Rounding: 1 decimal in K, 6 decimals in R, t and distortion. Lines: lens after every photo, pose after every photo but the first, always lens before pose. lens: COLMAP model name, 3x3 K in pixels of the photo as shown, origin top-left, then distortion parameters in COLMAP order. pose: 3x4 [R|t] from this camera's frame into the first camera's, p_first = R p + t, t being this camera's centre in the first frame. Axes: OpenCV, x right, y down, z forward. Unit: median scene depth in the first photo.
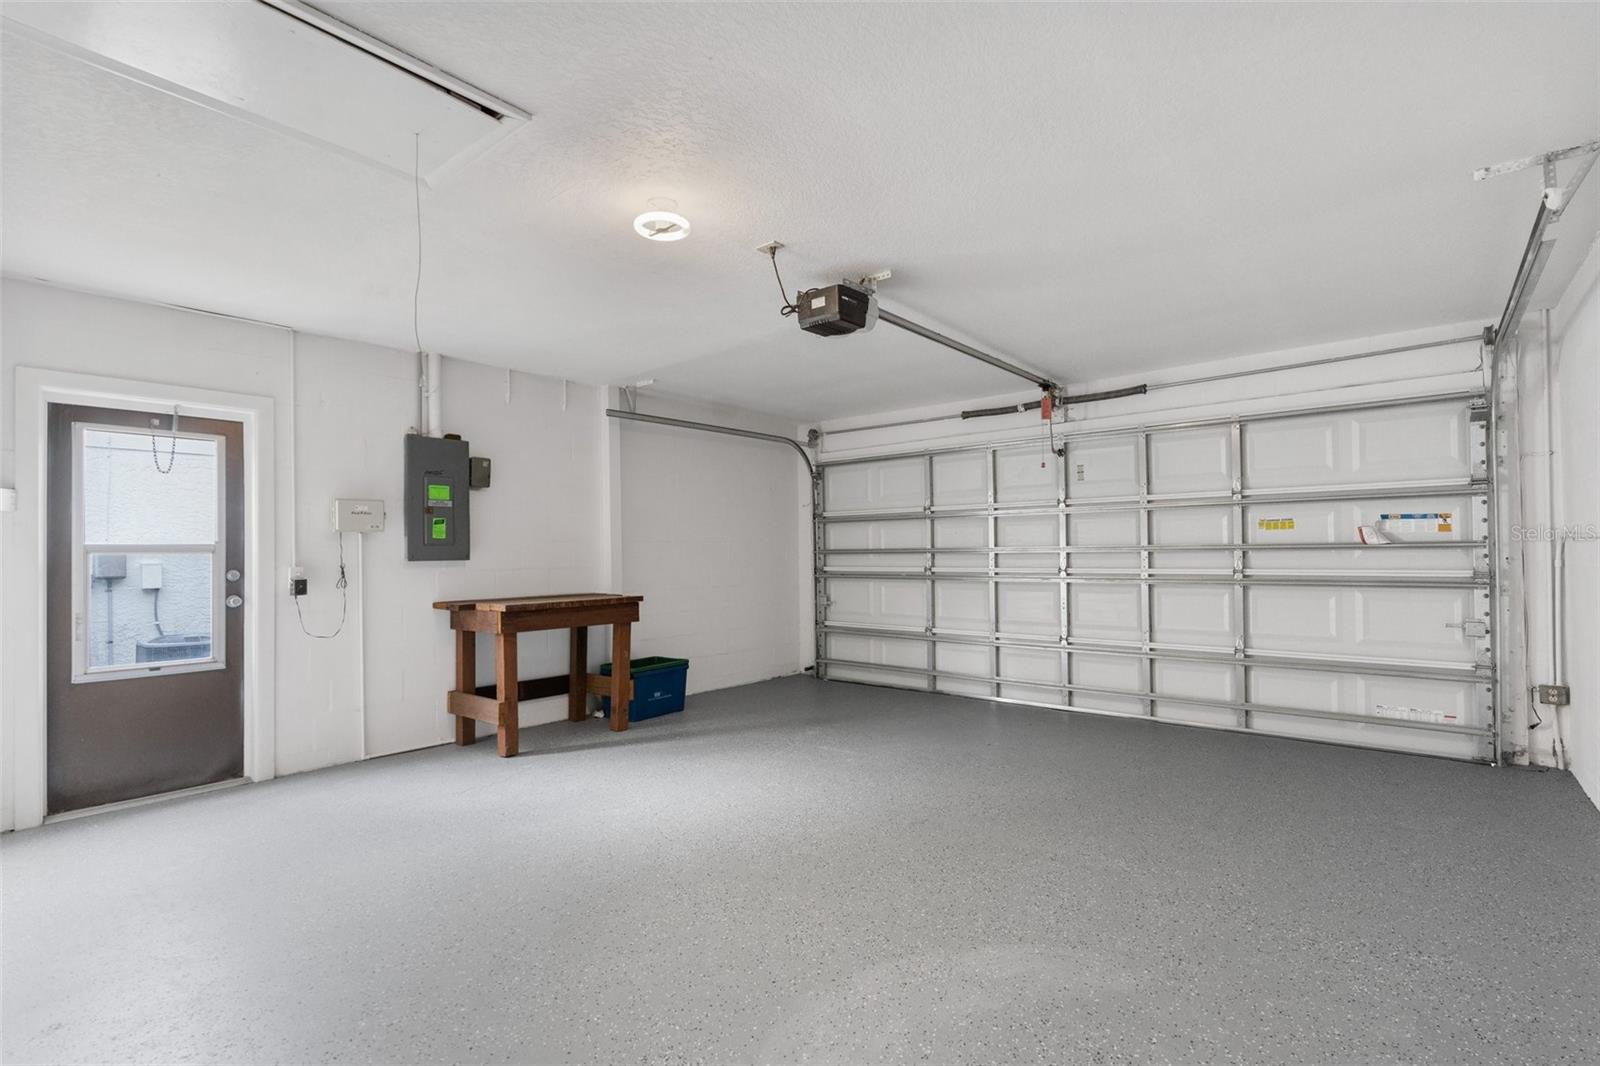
lens RADIAL K [[723.7, 0, 796.0], [0, 723.7, 529.6], [0, 0, 1]] dist [-0.007921, 0.001048]
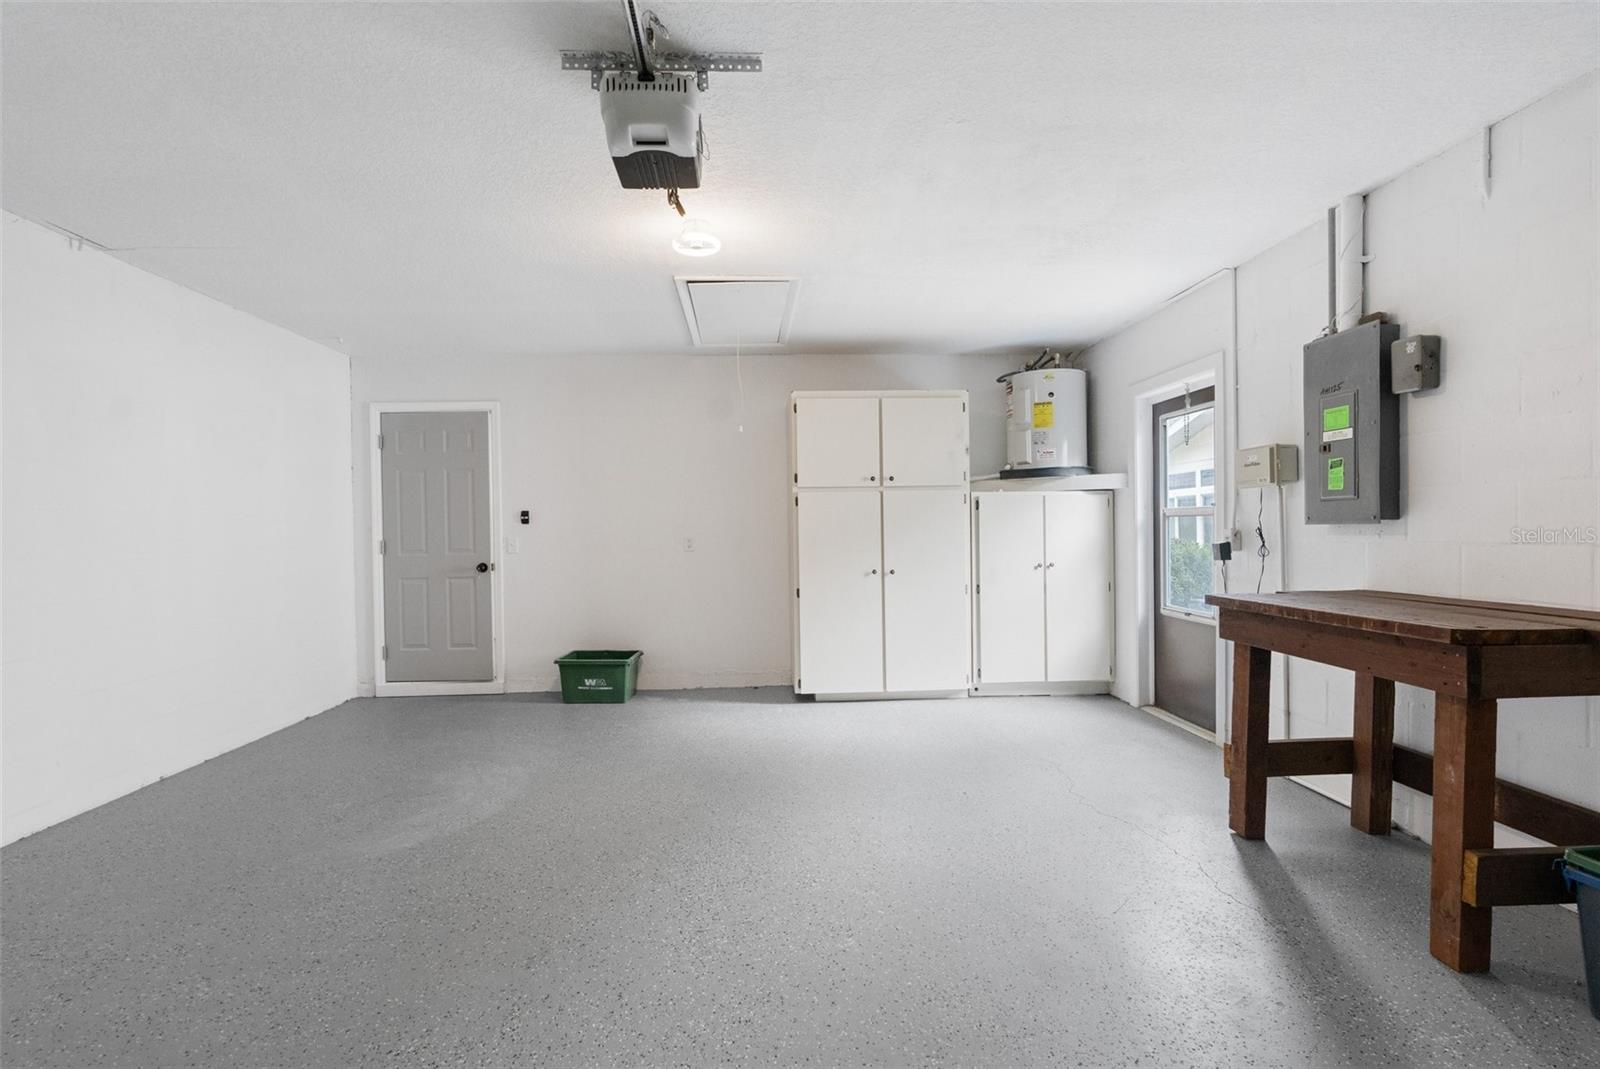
lens RADIAL K [[746.3, 0, 807.7], [0, 746.3, 536.4], [0, 0, 1]] dist [-0.010710, -0.000193]
pose [[-0.718821, 0.030169, -0.694541, 0.379069], [0.045223, 0.998971, -0.003411, 0.042885], [0.693723, -0.033861, -0.719445, 1.417780]]
